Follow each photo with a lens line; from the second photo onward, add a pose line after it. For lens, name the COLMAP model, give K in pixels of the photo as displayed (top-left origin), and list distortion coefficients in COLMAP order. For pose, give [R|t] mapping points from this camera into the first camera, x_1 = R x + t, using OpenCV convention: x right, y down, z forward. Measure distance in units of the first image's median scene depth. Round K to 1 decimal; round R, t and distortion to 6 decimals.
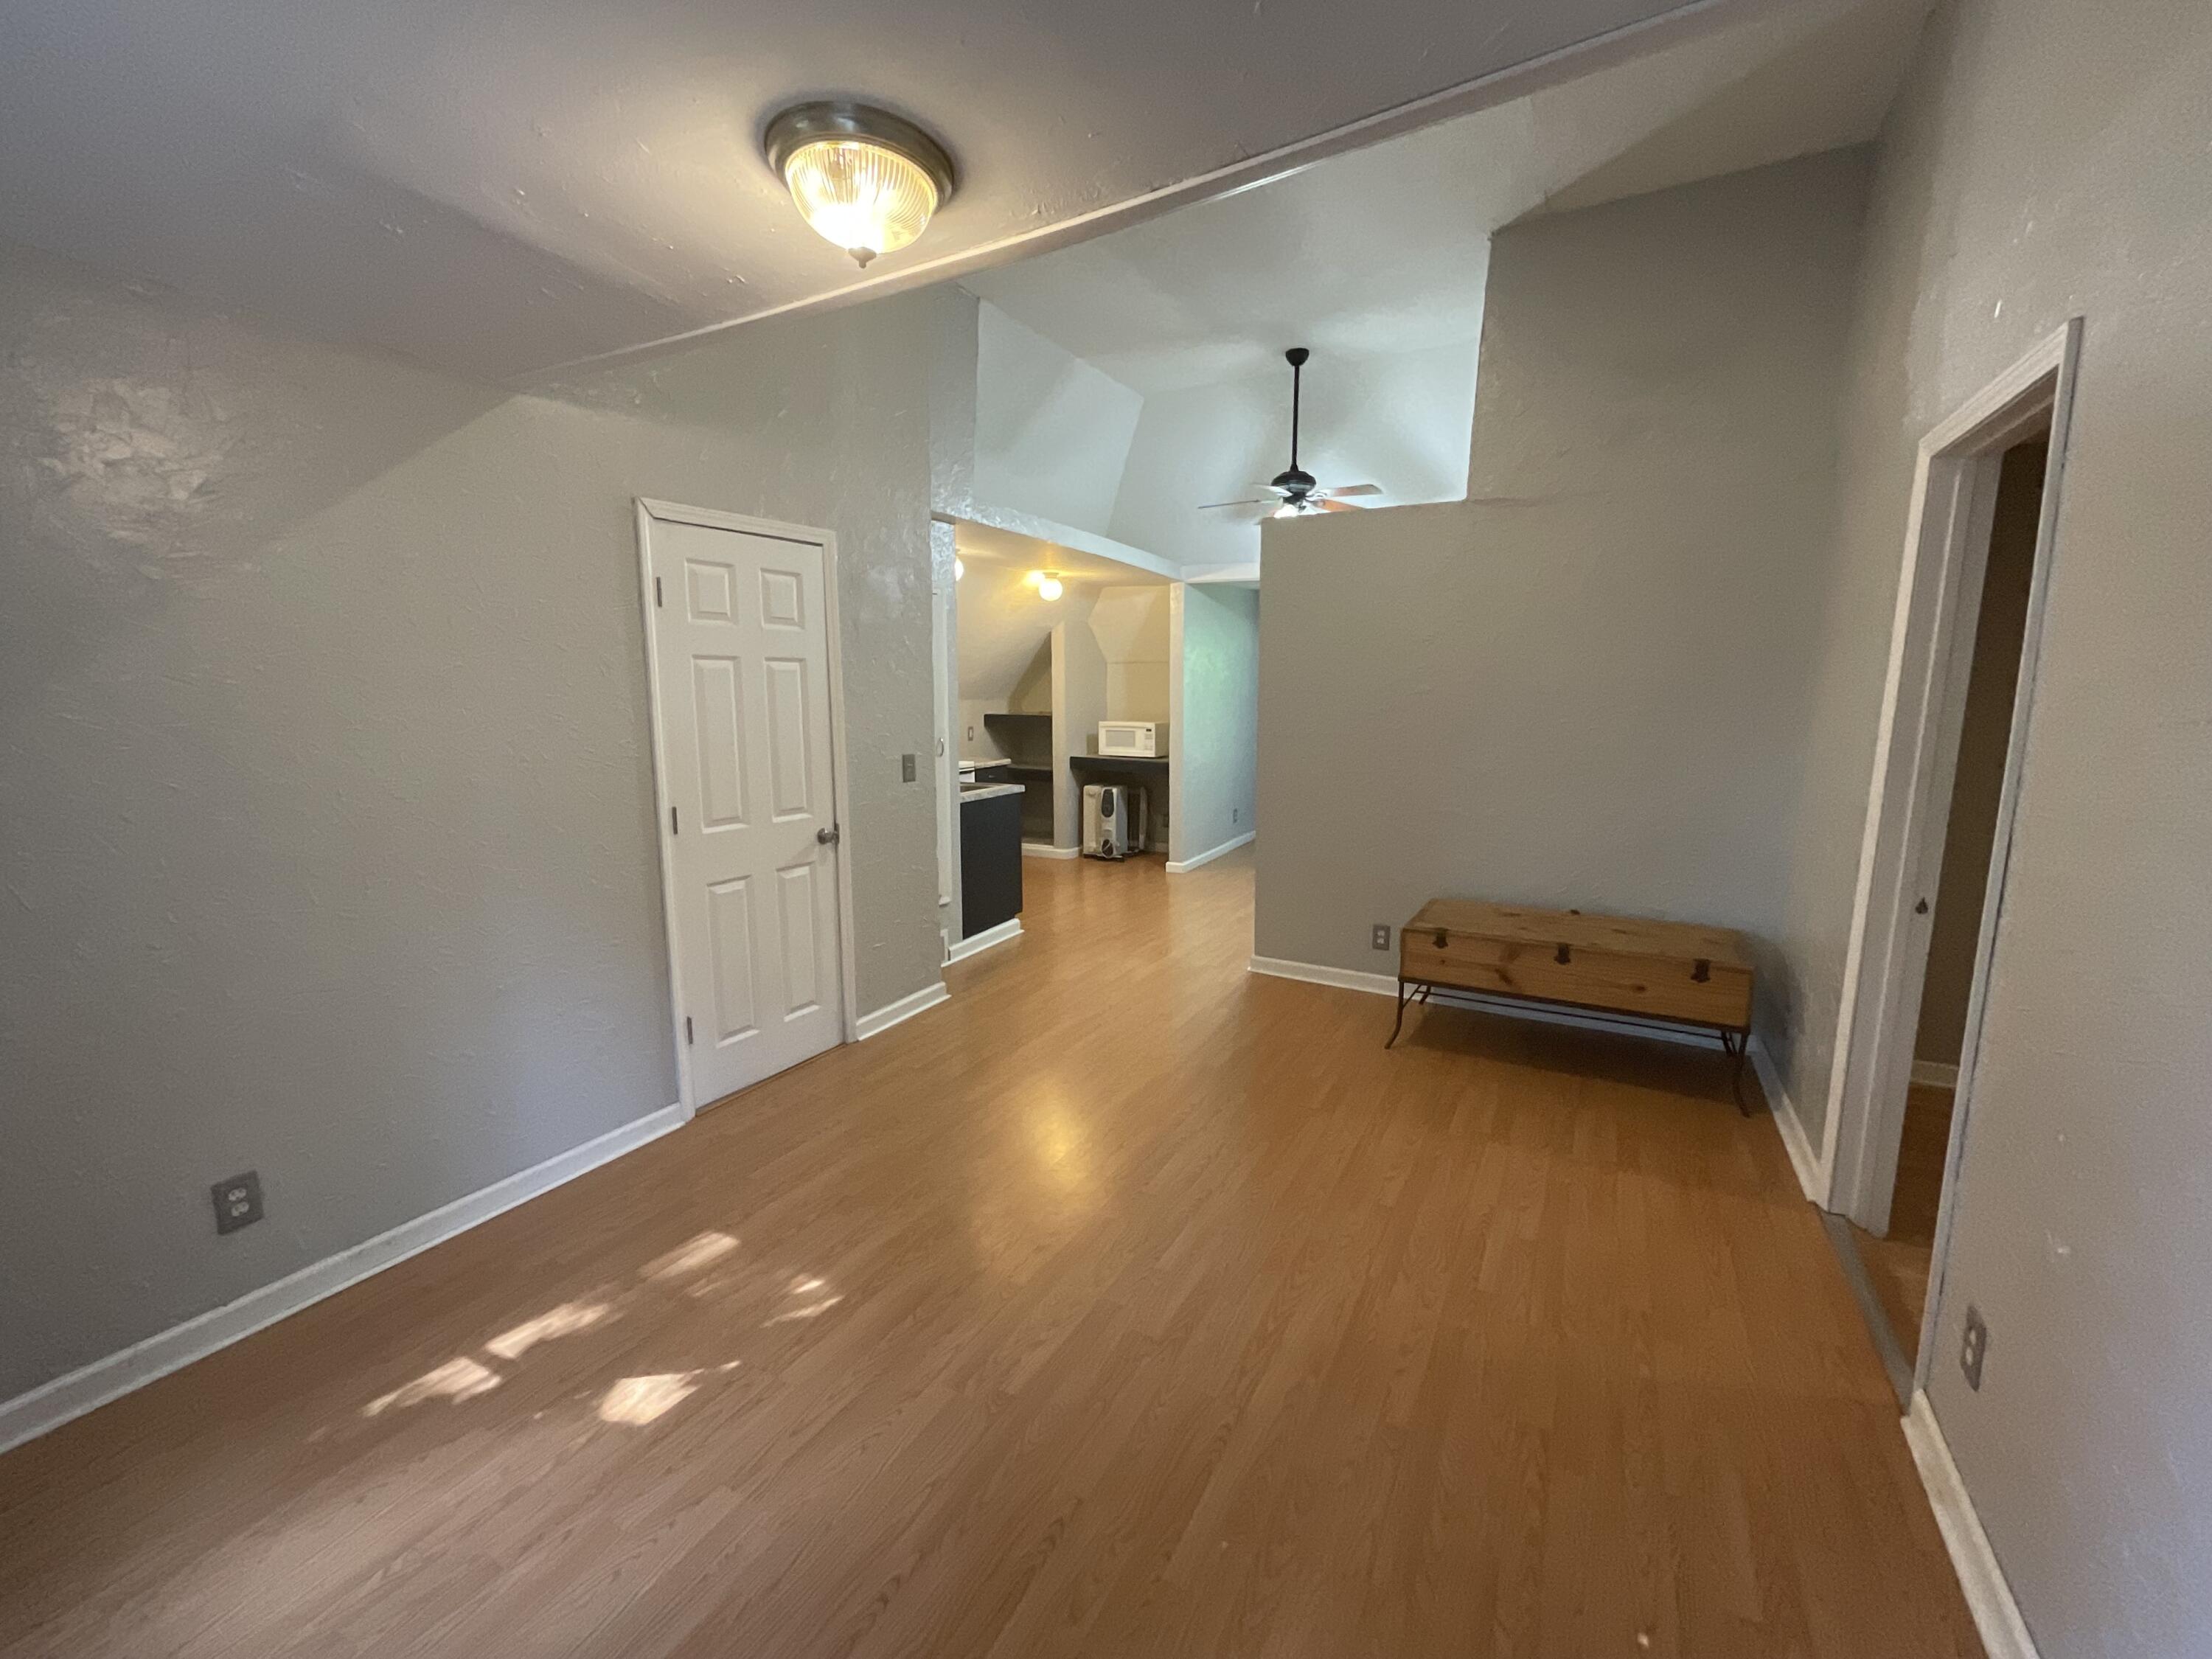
lens RADIAL K [[901.6, 0, 1106.4], [0, 901.6, 826.0], [0, 0, 1]] dist [-0.001916, 0.001263]
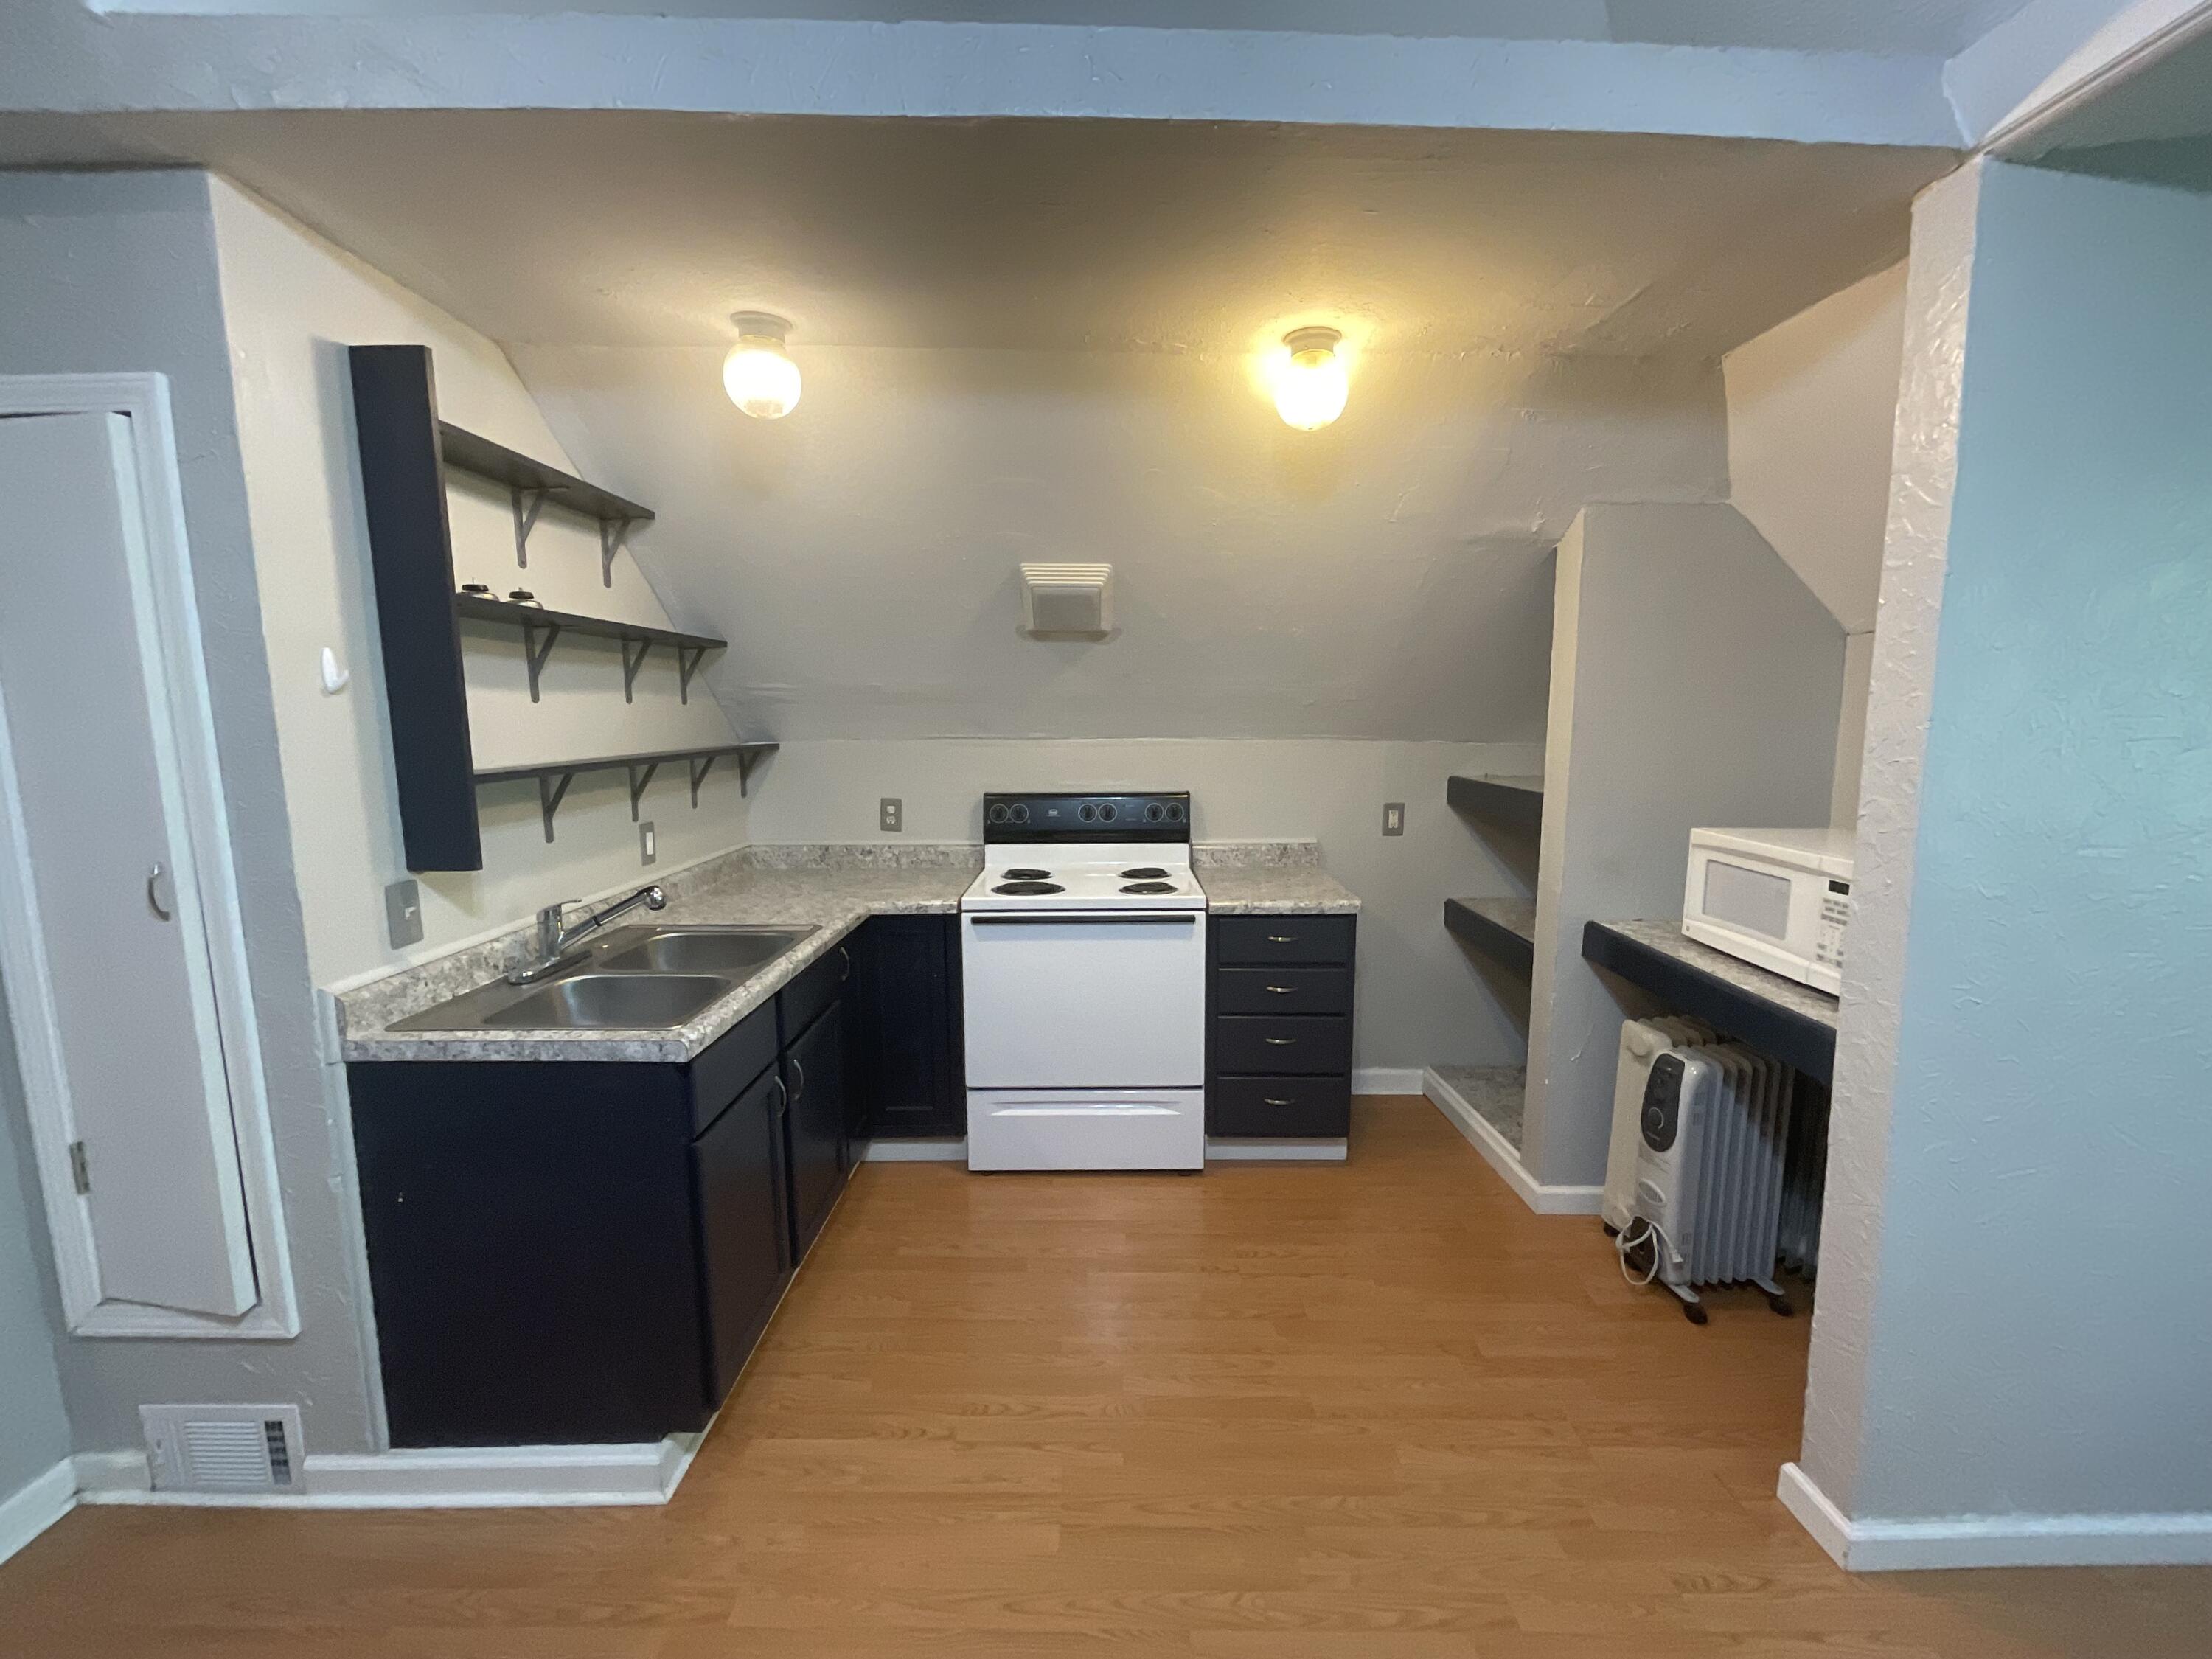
lens RADIAL K [[901.6, 0, 1104.6], [0, 901.6, 831.5], [0, 0, 1]] dist [-0.001916, 0.001263]
pose [[0.490993, 0.122466, -0.862512, 0.156711], [-0.138491, 0.988452, 0.061511, -0.106156], [0.860085, 0.089249, 0.502284, 0.680121]]
